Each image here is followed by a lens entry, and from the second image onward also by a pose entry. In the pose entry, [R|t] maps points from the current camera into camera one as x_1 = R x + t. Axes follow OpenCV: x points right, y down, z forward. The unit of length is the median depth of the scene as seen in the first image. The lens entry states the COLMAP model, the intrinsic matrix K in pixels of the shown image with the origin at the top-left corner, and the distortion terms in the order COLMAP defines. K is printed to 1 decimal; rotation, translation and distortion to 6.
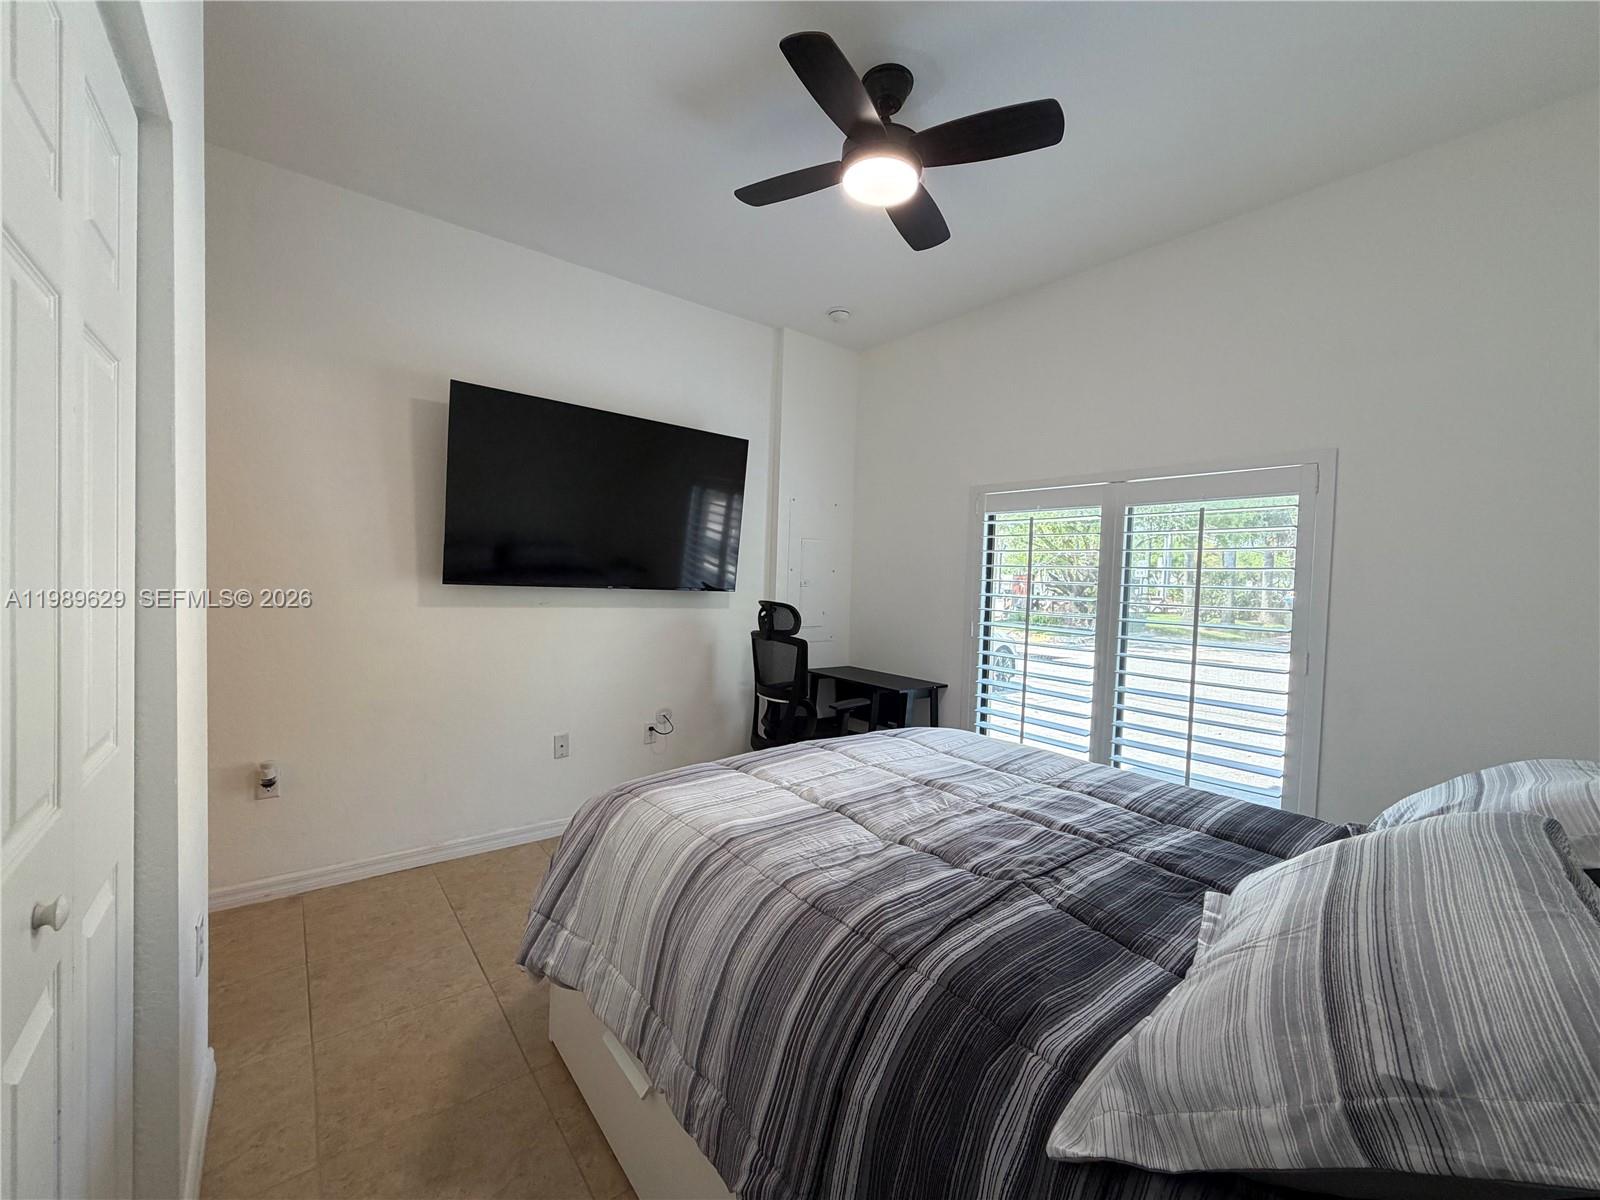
lens RADIAL K [[637.6, 0, 797.6], [0, 637.6, 603.9], [0, 0, 1]] dist [0.000375, -0.000079]
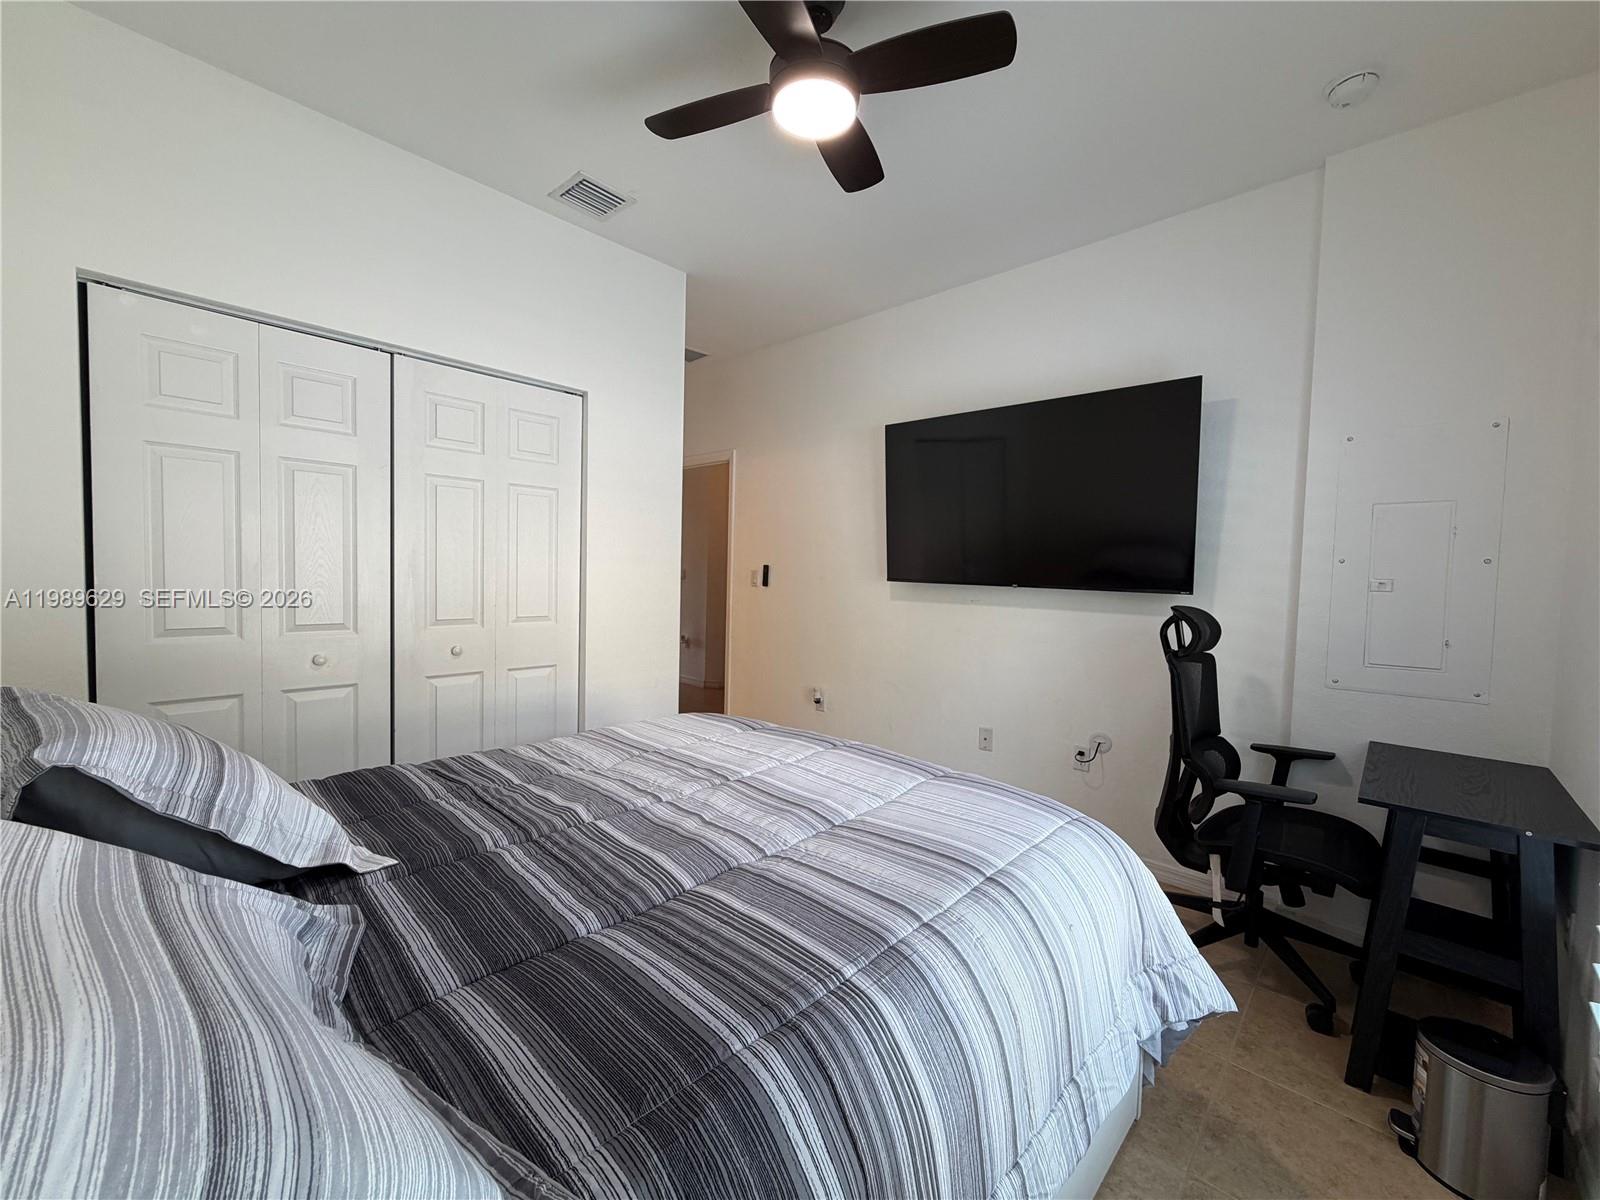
lens RADIAL K [[633.8, 0, 800.2], [0, 633.8, 587.5], [0, 0, 1]] dist [0.000512, -0.000014]
pose [[0.117110, -0.015349, -0.993000, 0.947388], [-0.059598, 0.997970, -0.022454, 0.026262], [0.991329, 0.061811, 0.115957, 0.854012]]
